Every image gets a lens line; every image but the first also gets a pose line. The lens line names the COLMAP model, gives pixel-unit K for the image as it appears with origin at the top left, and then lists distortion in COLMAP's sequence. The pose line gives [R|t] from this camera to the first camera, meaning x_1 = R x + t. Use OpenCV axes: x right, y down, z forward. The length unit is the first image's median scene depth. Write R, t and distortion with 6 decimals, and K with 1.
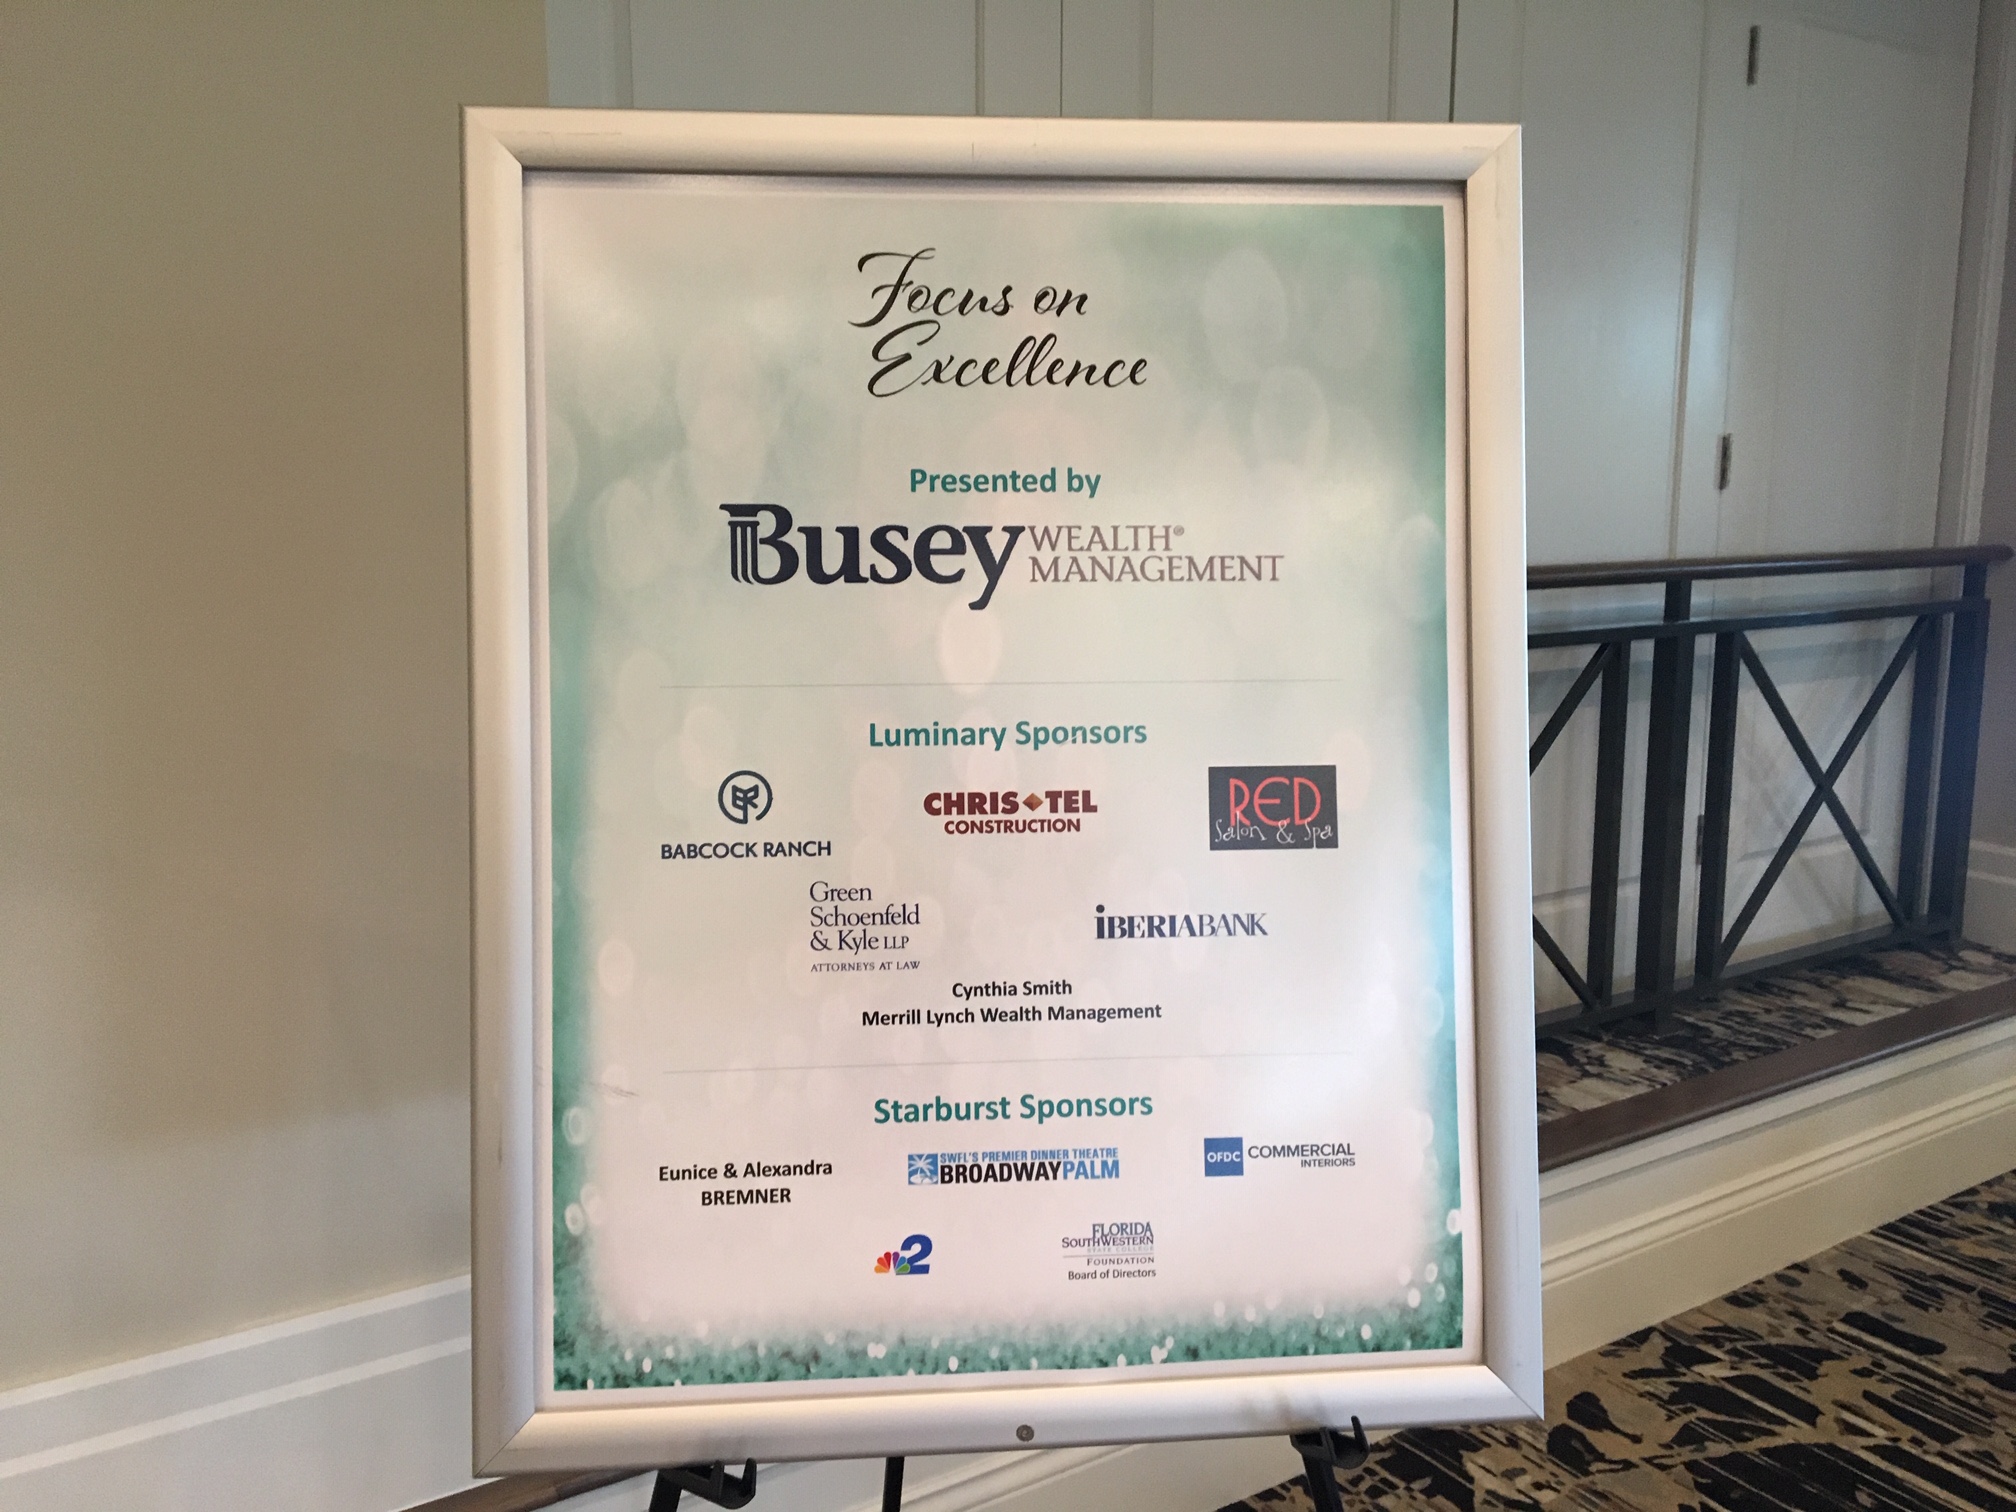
lens RADIAL K [[1710.4, 0, 1008.0], [0, 1710.4, 756.0], [0, 0, 1]] dist [0.058936, -0.099355]
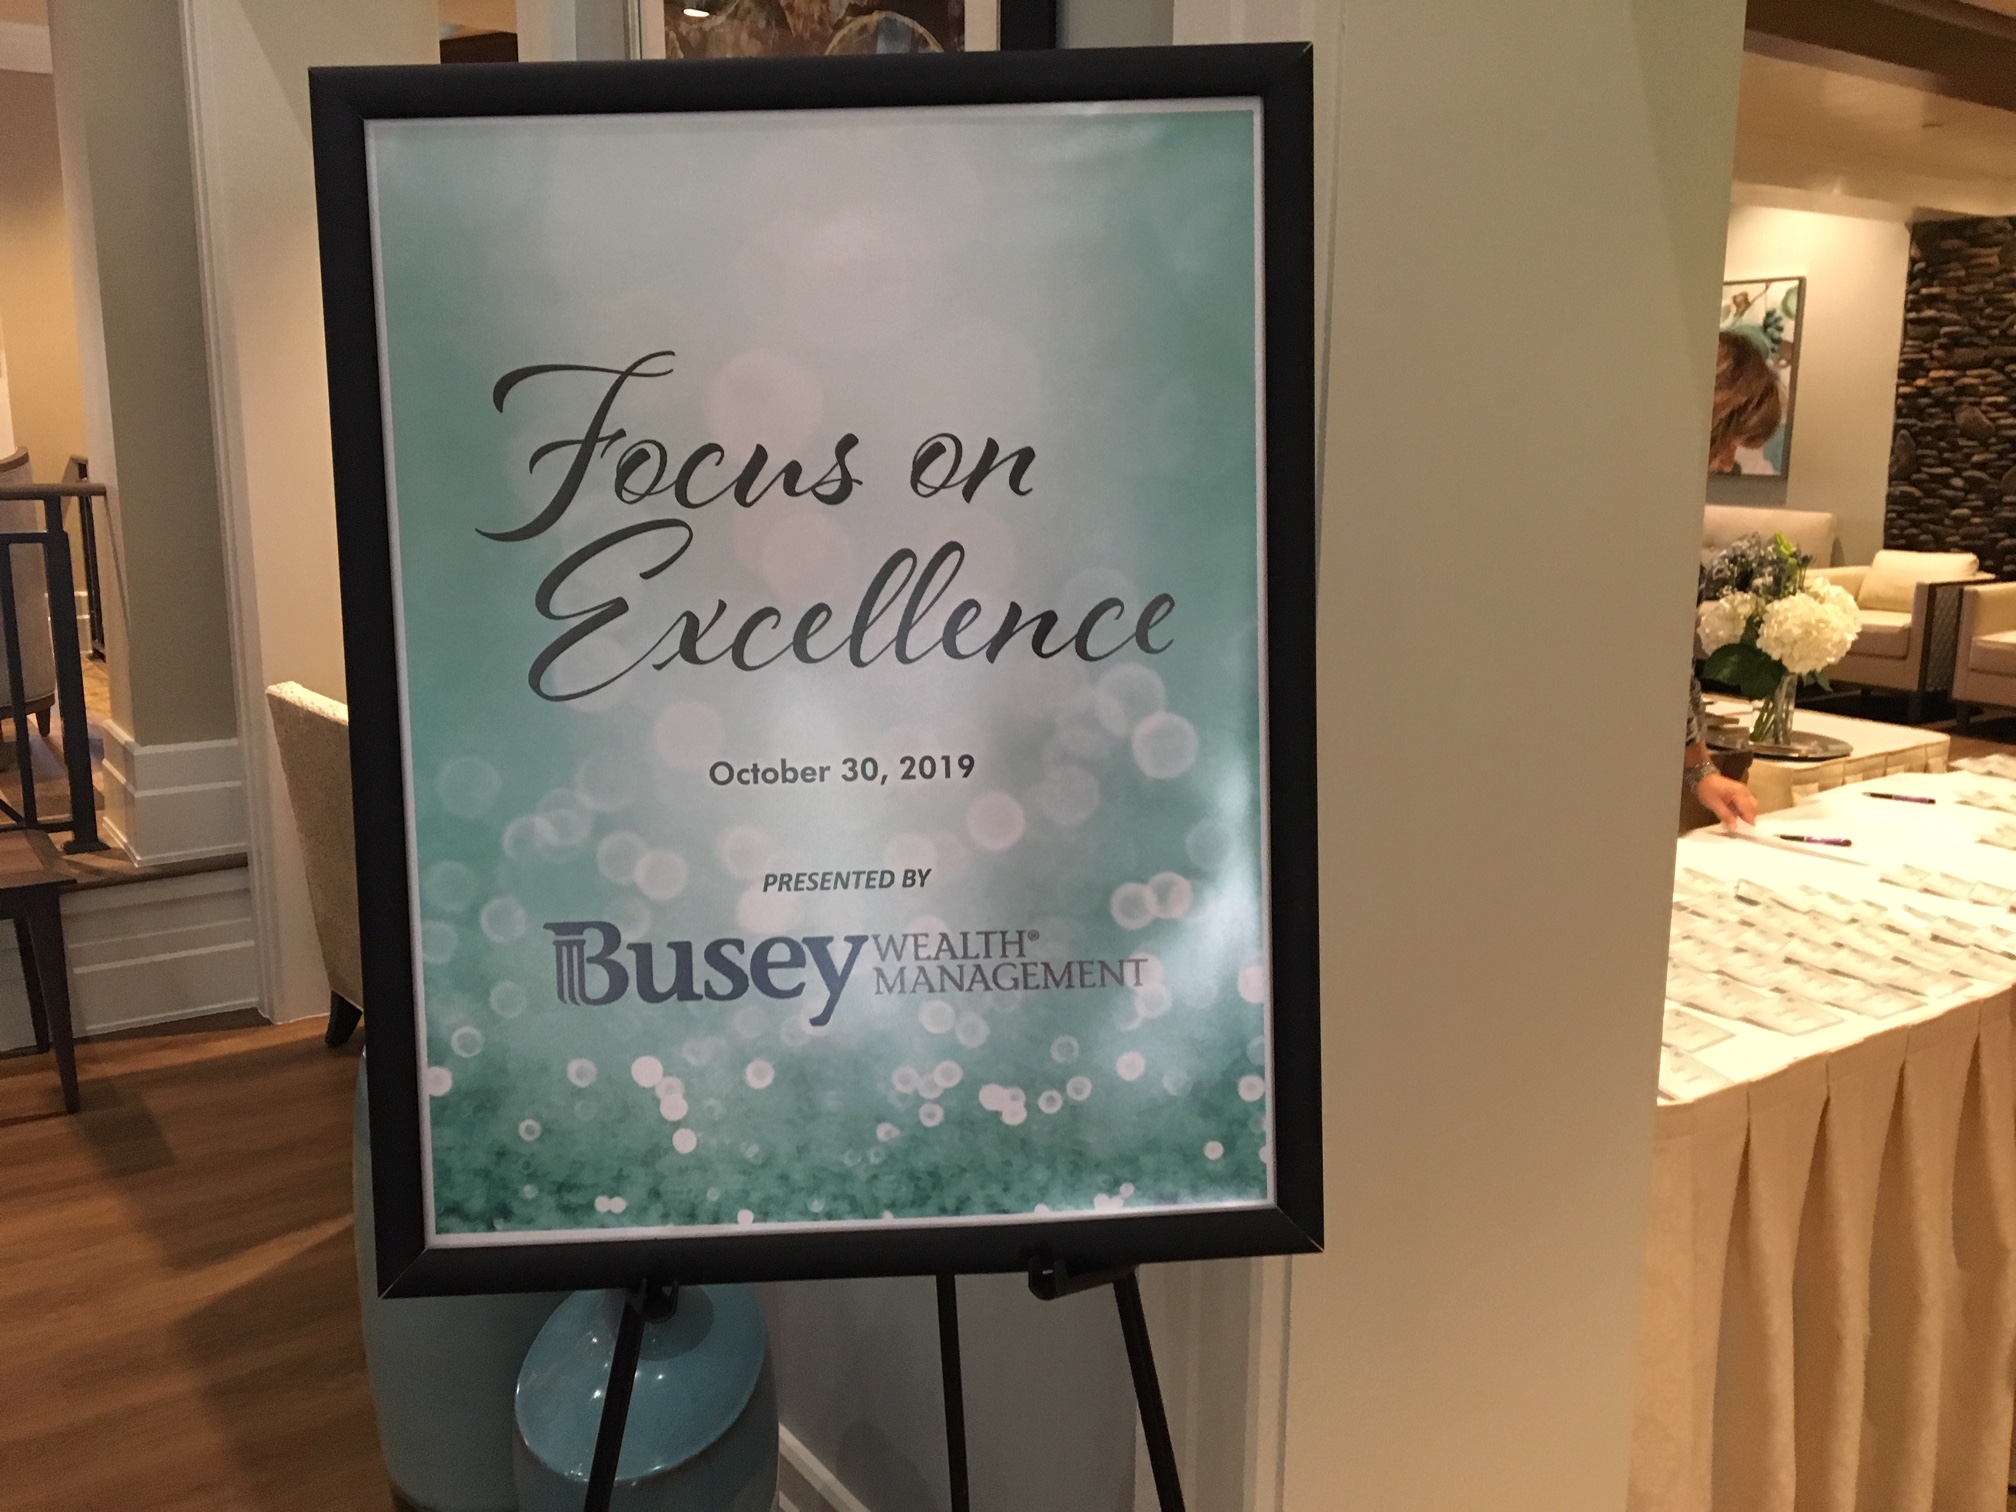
lens RADIAL K [[1710.4, 0, 1008.0], [0, 1710.4, 756.0], [0, 0, 1]] dist [0.058936, -0.099355]
pose [[0.995258, -0.023049, 0.094500, -0.002597], [0.044453, 0.971909, -0.231121, -0.091927], [-0.086518, 0.234225, 0.968325, 0.583296]]
